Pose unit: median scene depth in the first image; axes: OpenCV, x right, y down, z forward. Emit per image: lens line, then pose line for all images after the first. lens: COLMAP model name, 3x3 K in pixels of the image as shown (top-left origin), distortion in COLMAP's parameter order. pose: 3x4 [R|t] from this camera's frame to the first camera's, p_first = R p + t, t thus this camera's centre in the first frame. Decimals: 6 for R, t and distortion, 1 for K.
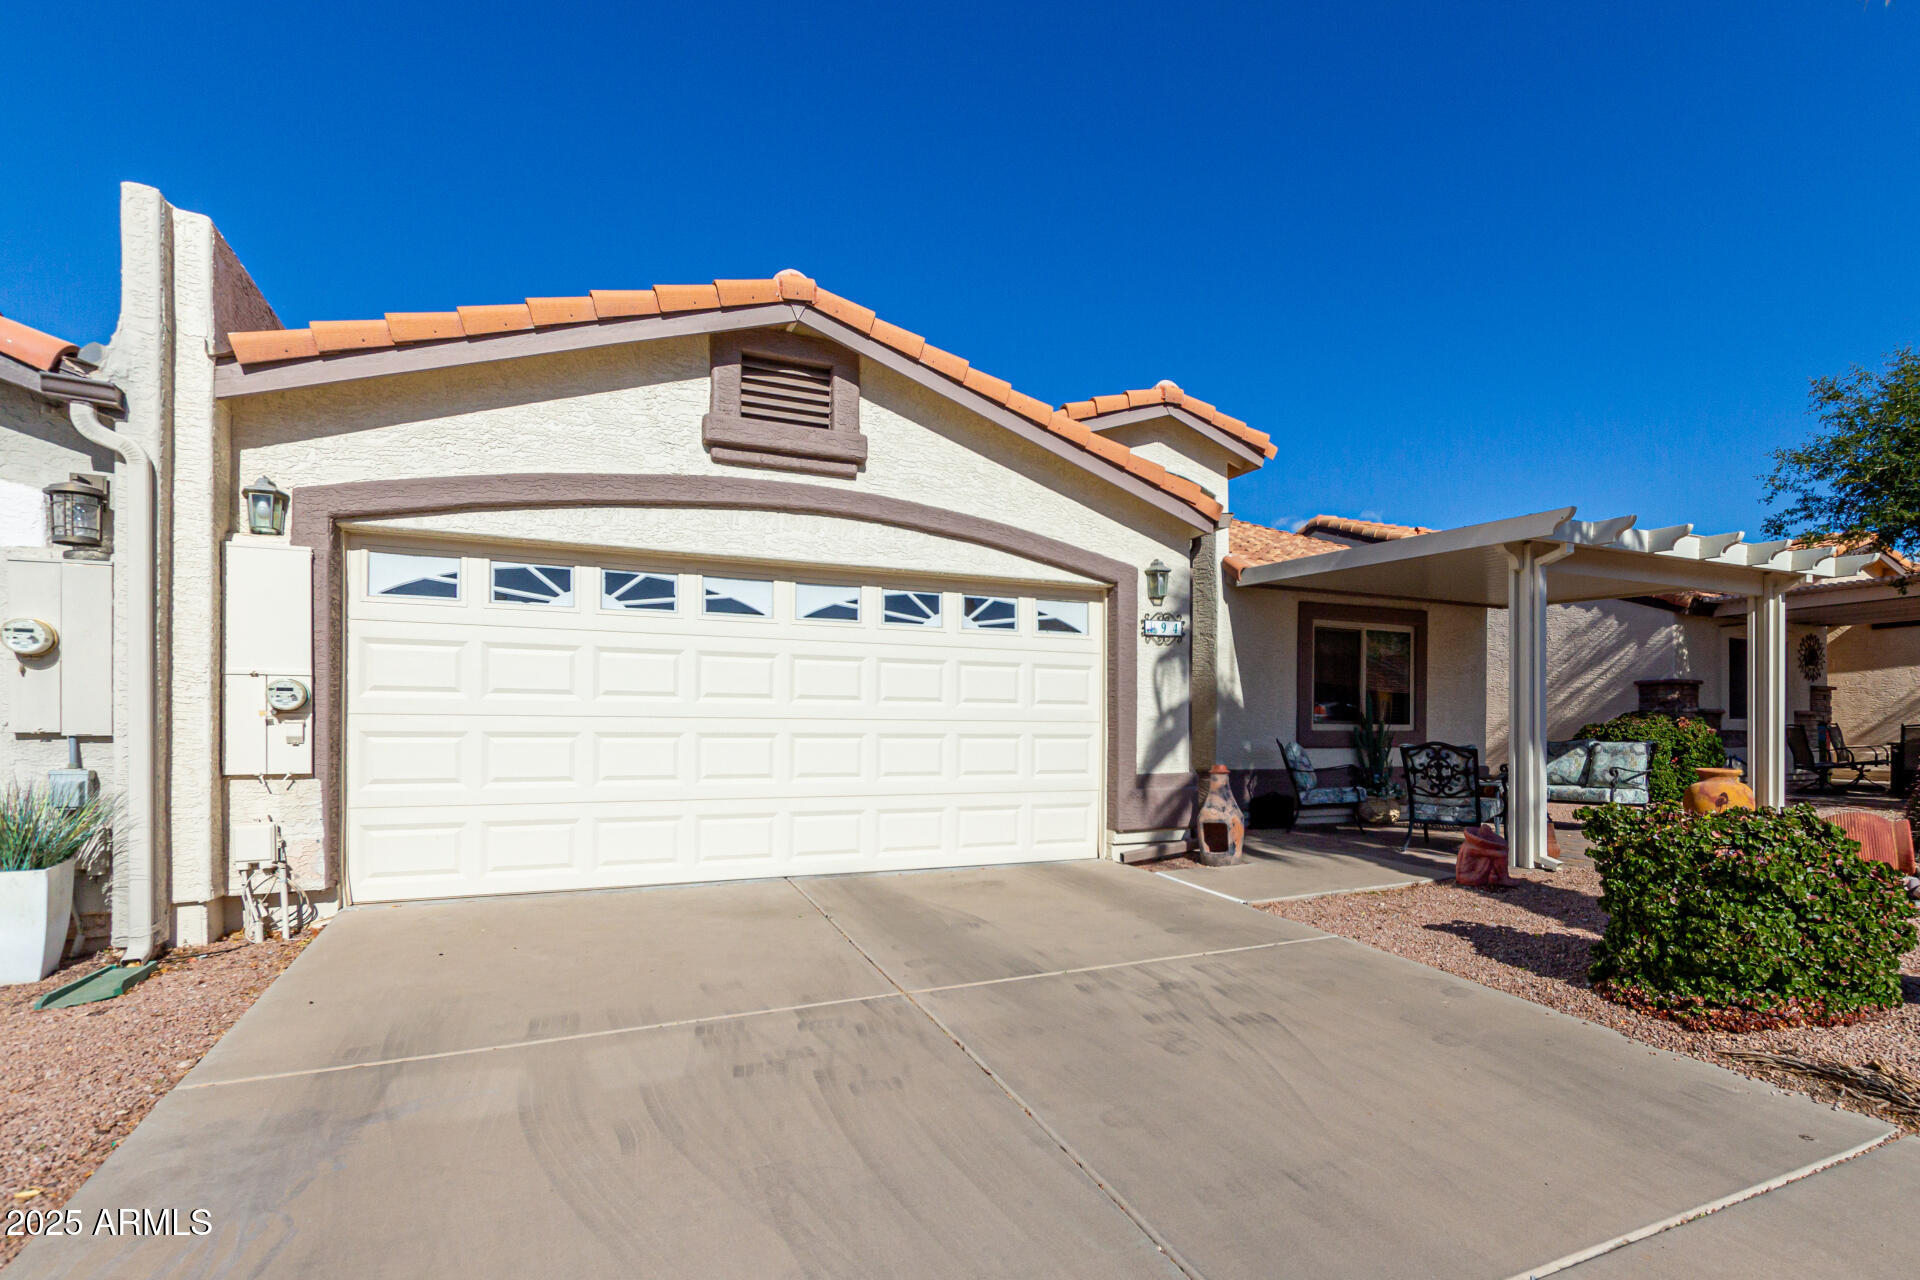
lens RADIAL K [[886.7, 0, 965.4], [0, 886.7, 713.8], [0, 0, 1]] dist [0.005517, -0.003360]
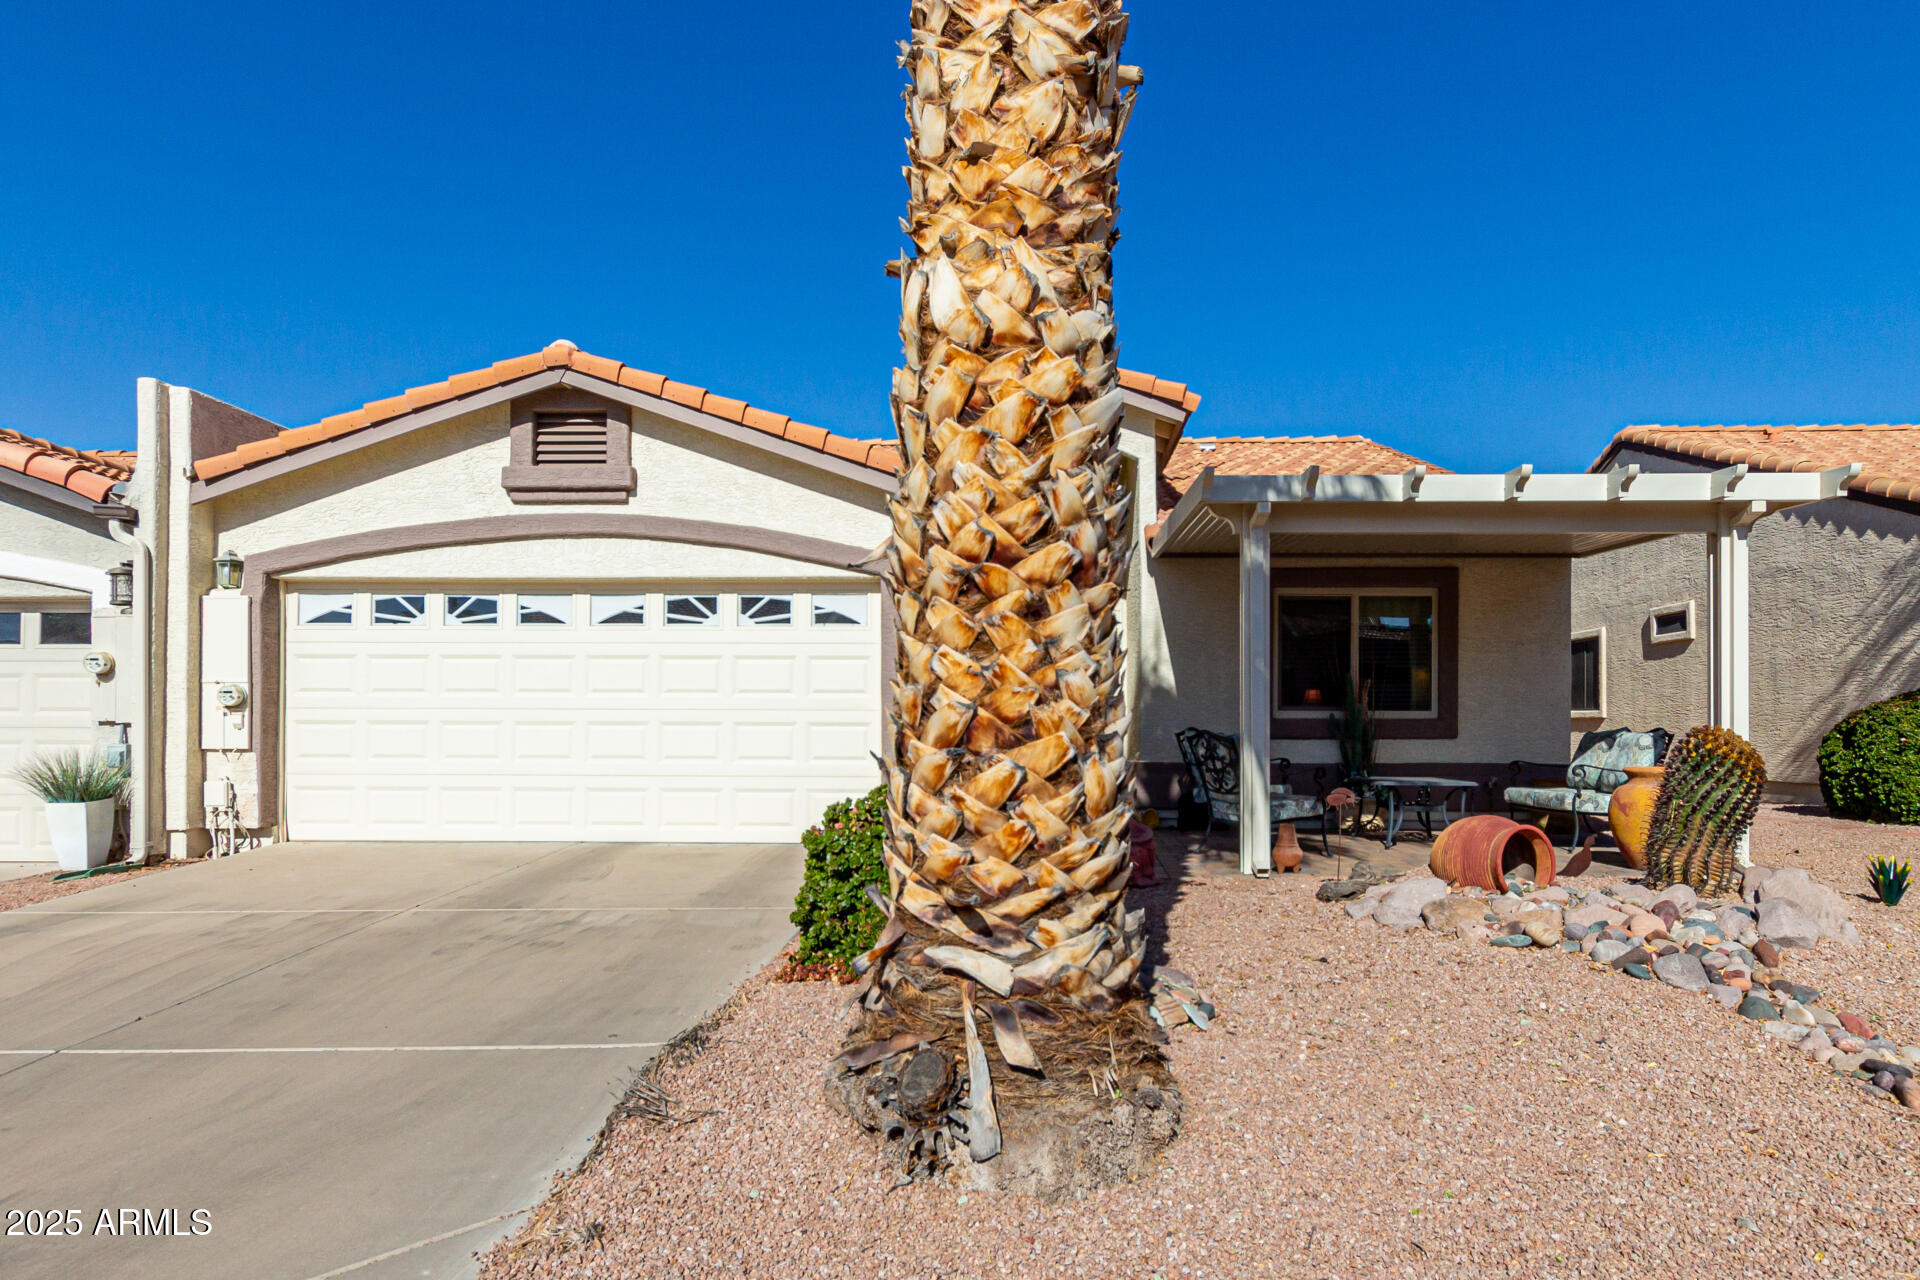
lens RADIAL K [[1007.7, 0, 902.0], [0, 1007.7, 698.8], [0, 0, 1]] dist [0.003677, -0.001444]
pose [[0.905075, -0.011796, -0.425088, 0.828649], [0.009757, 0.999928, -0.006975, 0.005344], [0.425140, 0.002166, 0.905125, -0.049658]]
